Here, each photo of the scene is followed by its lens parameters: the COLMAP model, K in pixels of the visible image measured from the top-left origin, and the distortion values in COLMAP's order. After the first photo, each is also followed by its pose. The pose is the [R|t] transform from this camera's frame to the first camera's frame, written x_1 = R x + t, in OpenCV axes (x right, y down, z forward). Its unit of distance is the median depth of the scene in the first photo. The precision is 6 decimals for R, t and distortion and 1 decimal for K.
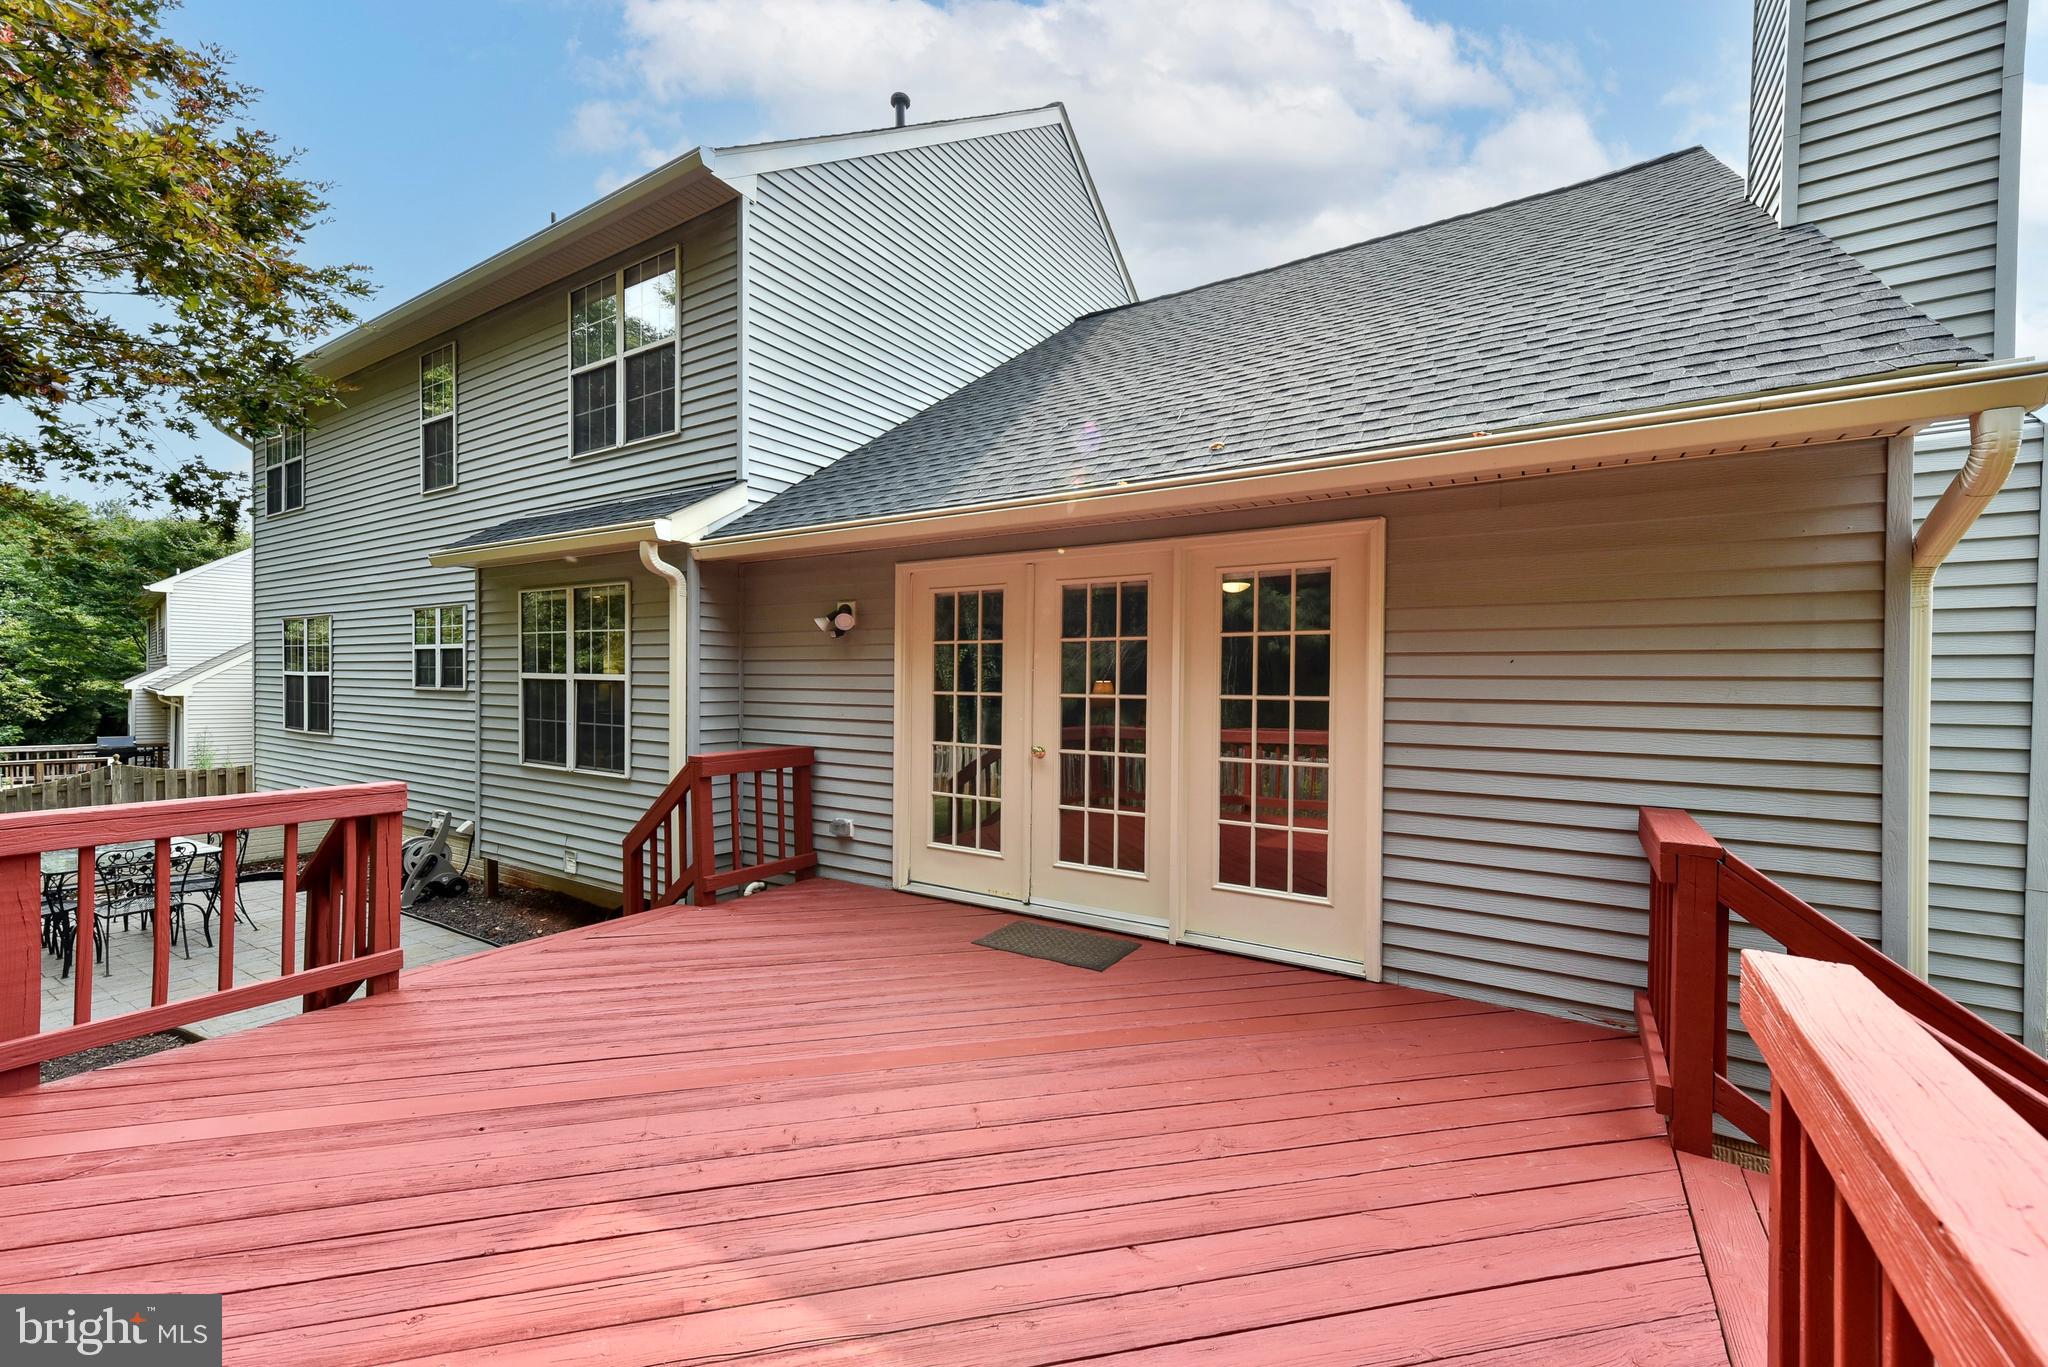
lens RADIAL K [[823.8, 0, 1025.9], [0, 823.8, 688.2], [0, 0, 1]] dist [0.017982, 0.000255]
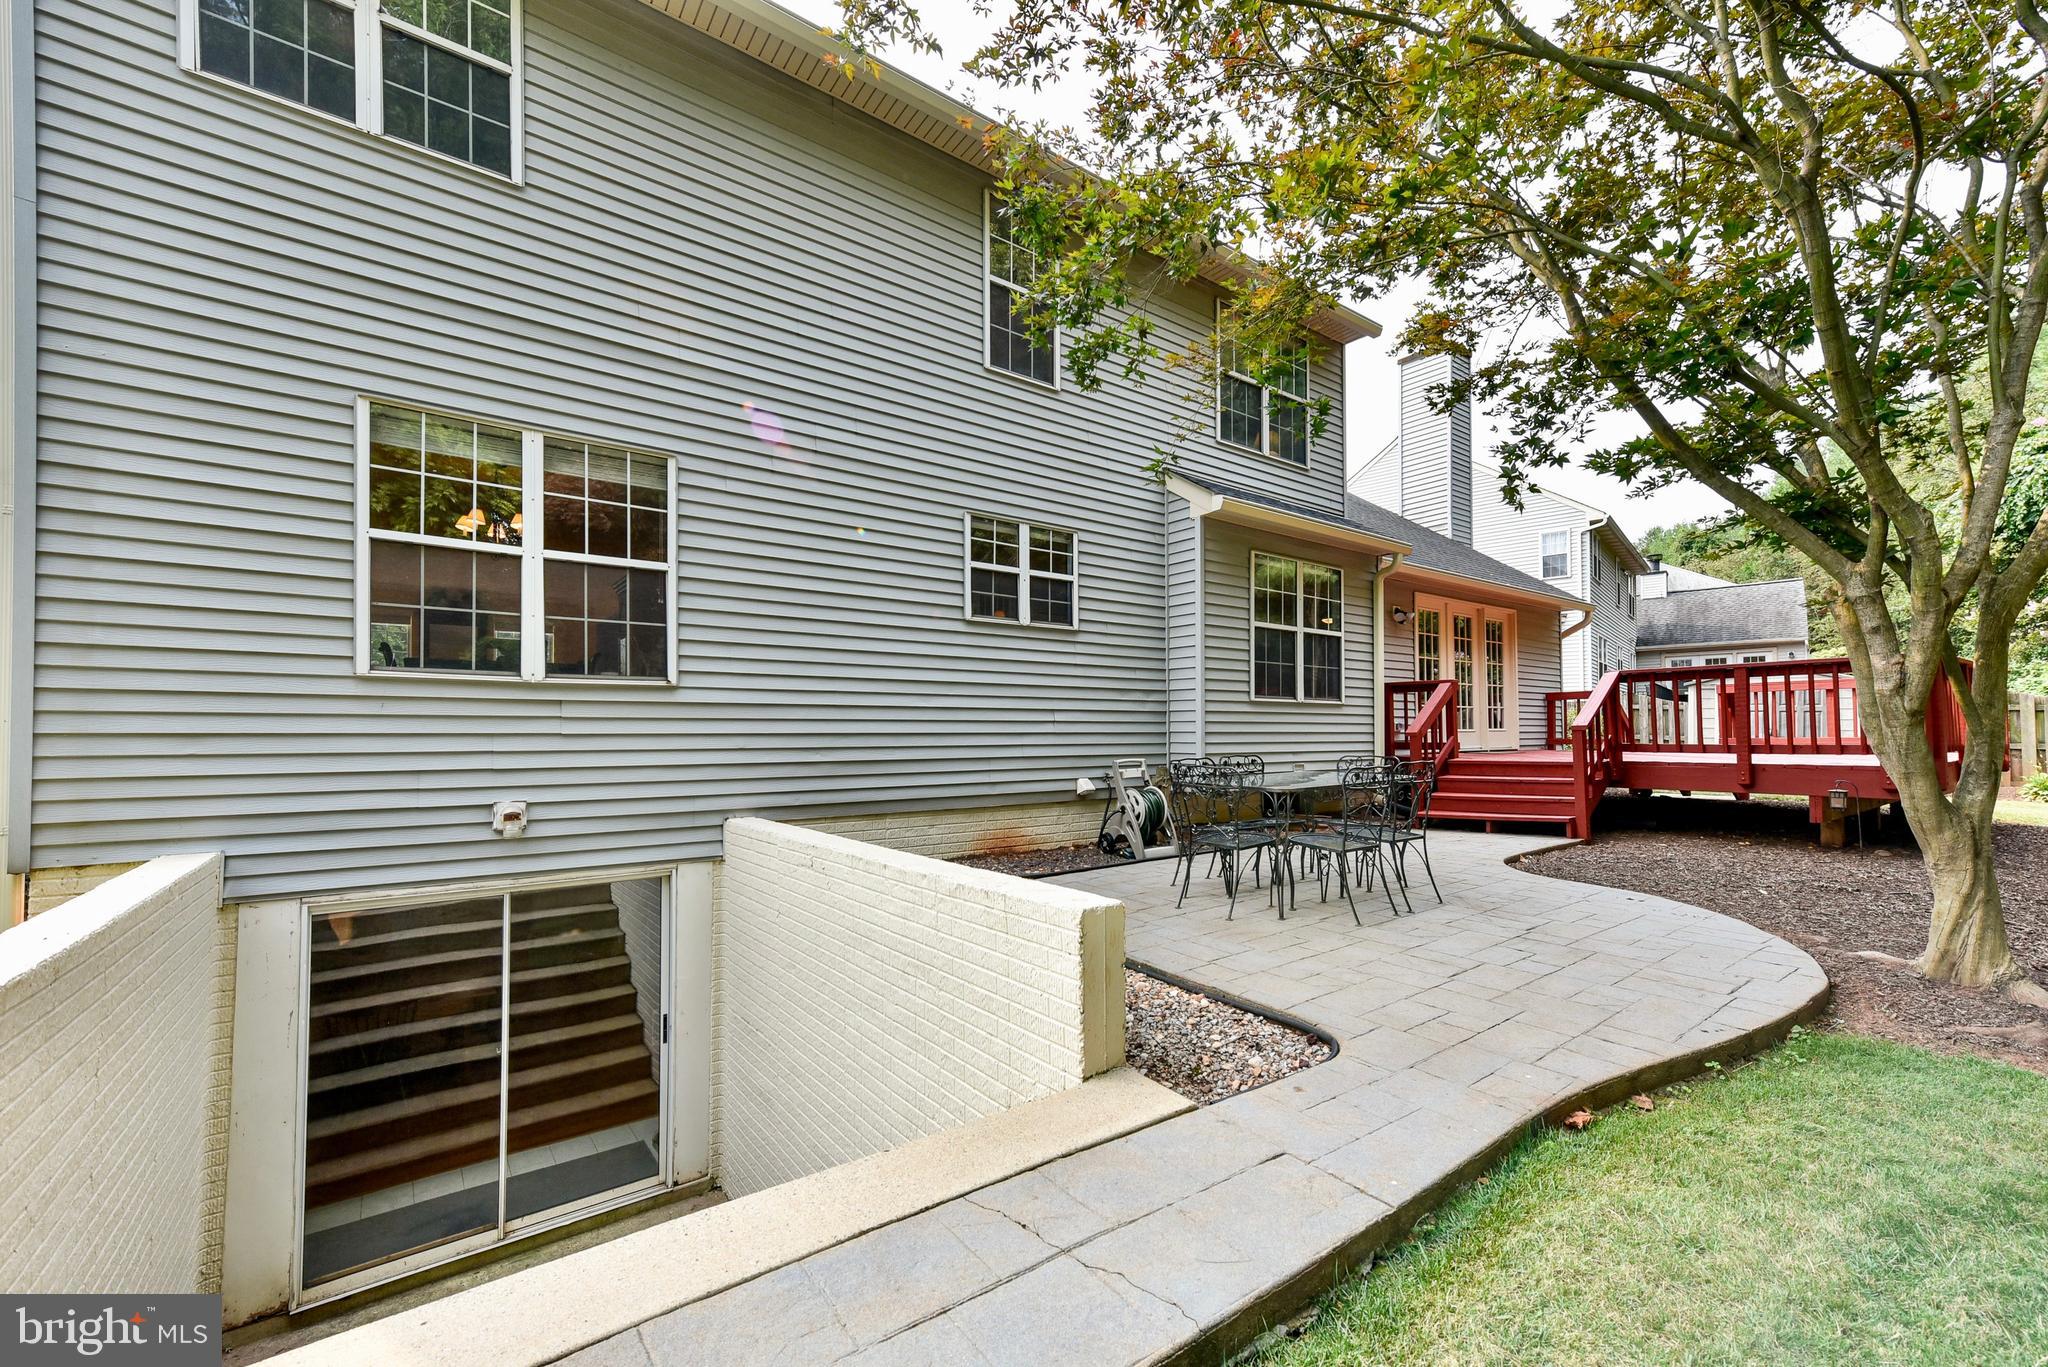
lens RADIAL K [[823.8, 0, 1027.6], [0, 823.8, 712.9], [0, 0, 1]] dist [0.017982, 0.000255]
pose [[0.352025, 0.005150, 0.935976, -2.324005], [0.009304, 0.999916, -0.009001, 0.151460], [-0.935944, 0.011877, 0.351948, 1.148767]]
